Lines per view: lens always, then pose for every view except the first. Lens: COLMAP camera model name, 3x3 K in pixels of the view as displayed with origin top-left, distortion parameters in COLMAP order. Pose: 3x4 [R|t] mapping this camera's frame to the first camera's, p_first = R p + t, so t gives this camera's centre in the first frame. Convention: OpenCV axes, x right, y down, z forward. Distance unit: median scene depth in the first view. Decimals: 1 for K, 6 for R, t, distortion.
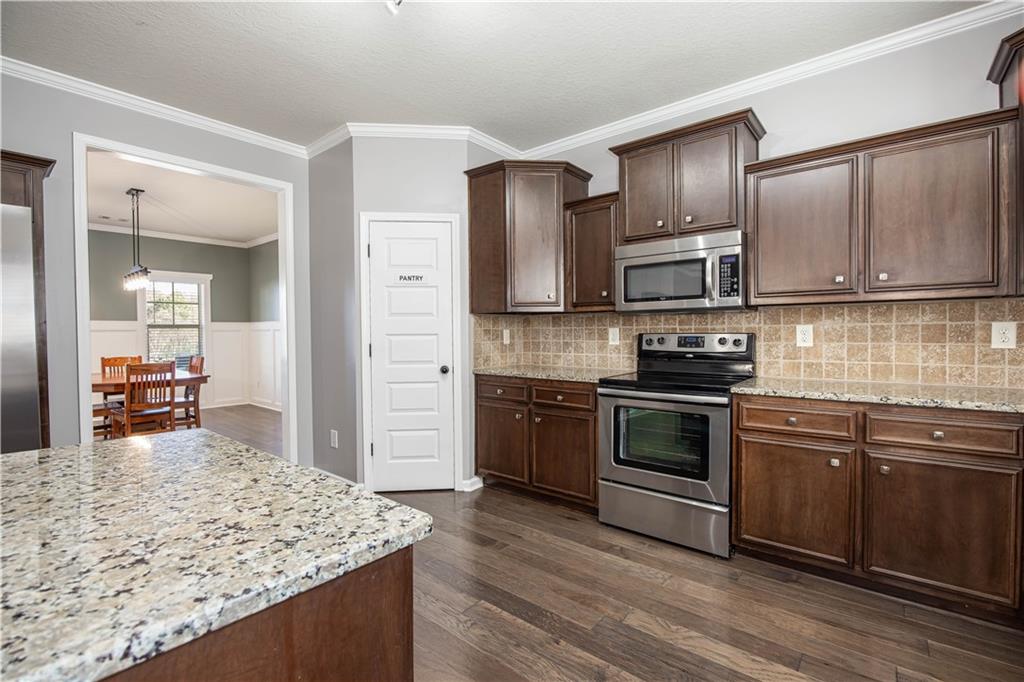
lens RADIAL K [[476.7, 0, 512.0], [0, 476.7, 341.0], [0, 0, 1]] dist [-0.002113, -0.000281]
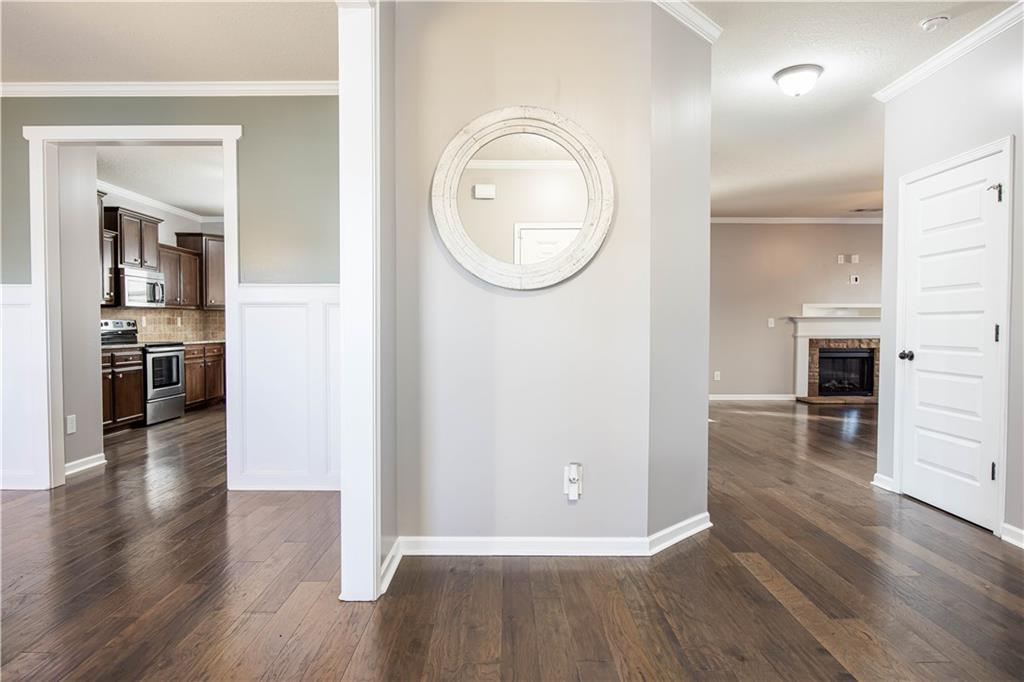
lens RADIAL K [[596.6, 0, 512.0], [0, 596.6, 341.0], [0, 0, 1]] dist [-0.002917, -0.000192]
pose [[-0.667260, -0.011620, 0.744734, -1.971064], [0.019129, 0.999281, 0.032731, 0.016140], [-0.744579, 0.036086, -0.666558, 1.215936]]
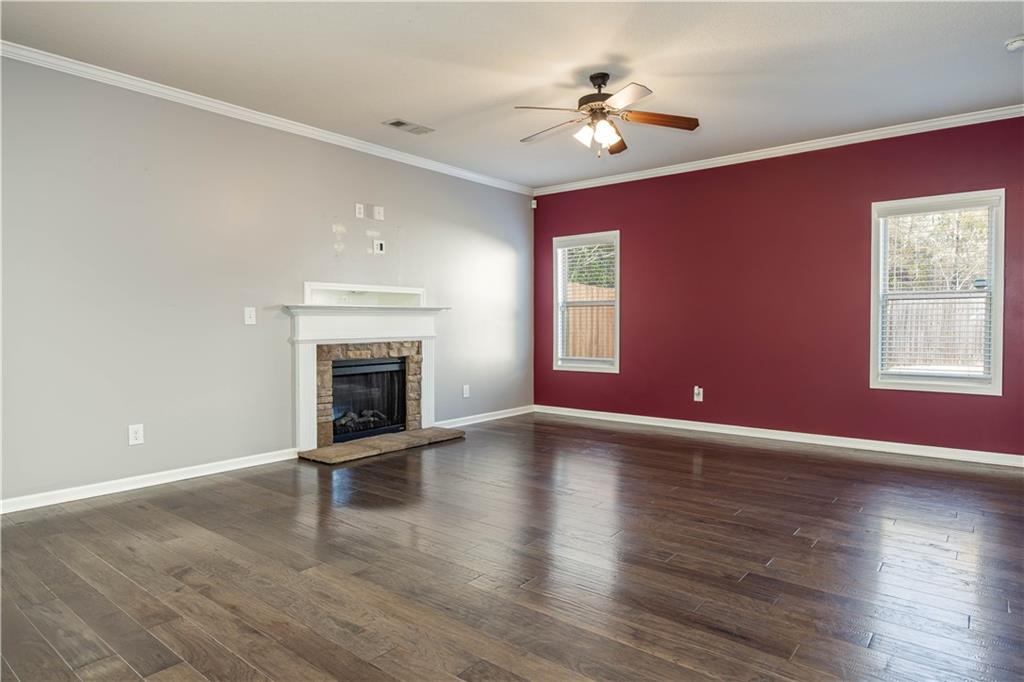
lens RADIAL K [[605.8, 0, 508.5], [0, 605.8, 340.4], [0, 0, 1]] dist [-0.005336, -0.001147]
pose [[-0.999433, 0.012608, -0.031210, -1.321238], [0.011115, 0.998808, 0.047534, 0.040672], [0.031772, 0.047160, -0.998382, 0.007105]]
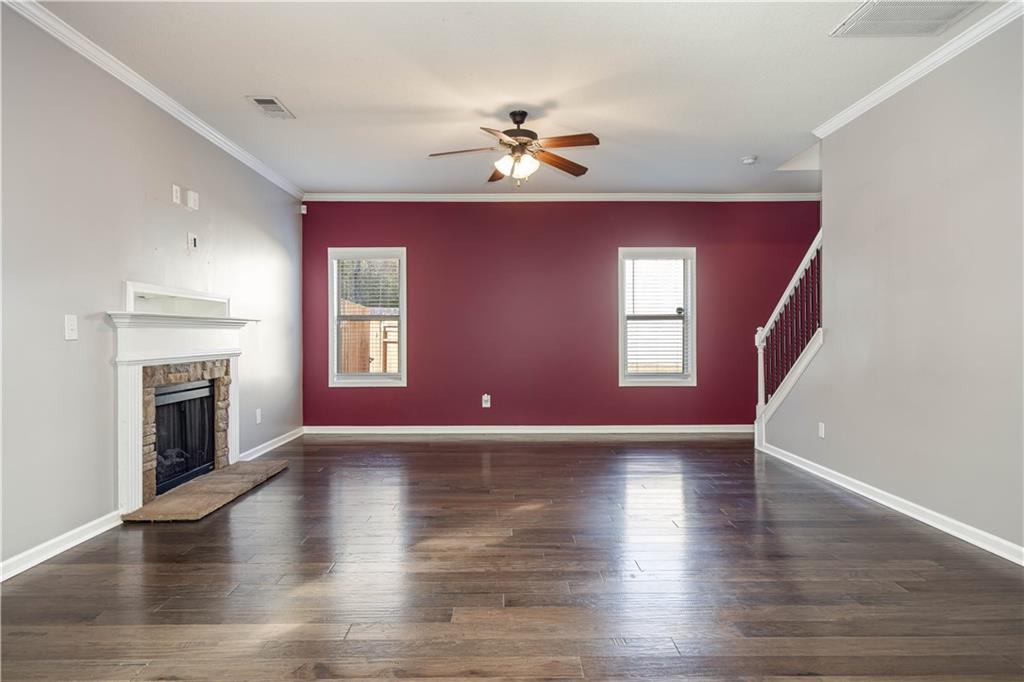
lens RADIAL K [[596.6, 0, 512.0], [0, 596.6, 341.0], [0, 0, 1]] dist [-0.002917, -0.000192]
pose [[-0.747853, 0.015859, -0.663675, -0.683302], [-0.003066, 0.999621, 0.027342, 0.037957], [0.663857, 0.022483, -0.747521, -0.226503]]
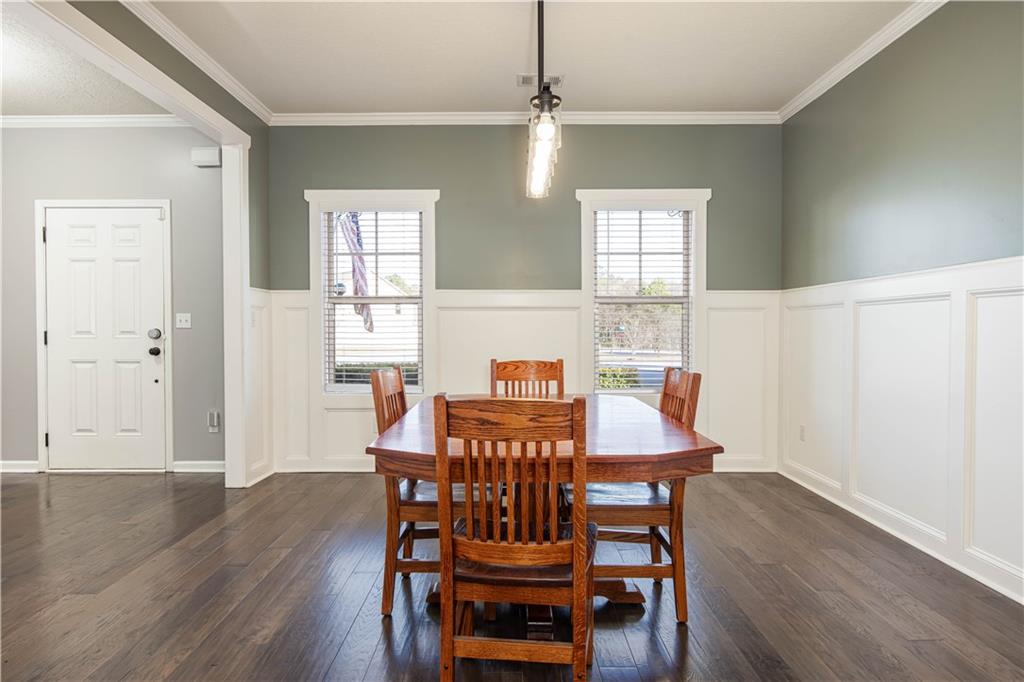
lens RADIAL K [[605.8, 0, 508.5], [0, 605.8, 340.4], [0, 0, 1]] dist [-0.005336, -0.001147]
pose [[0.654006, 0.013844, -0.756362, -0.631867], [-0.018927, 0.999819, 0.001934, 0.023054], [0.756252, 0.013050, 0.654150, 0.954309]]
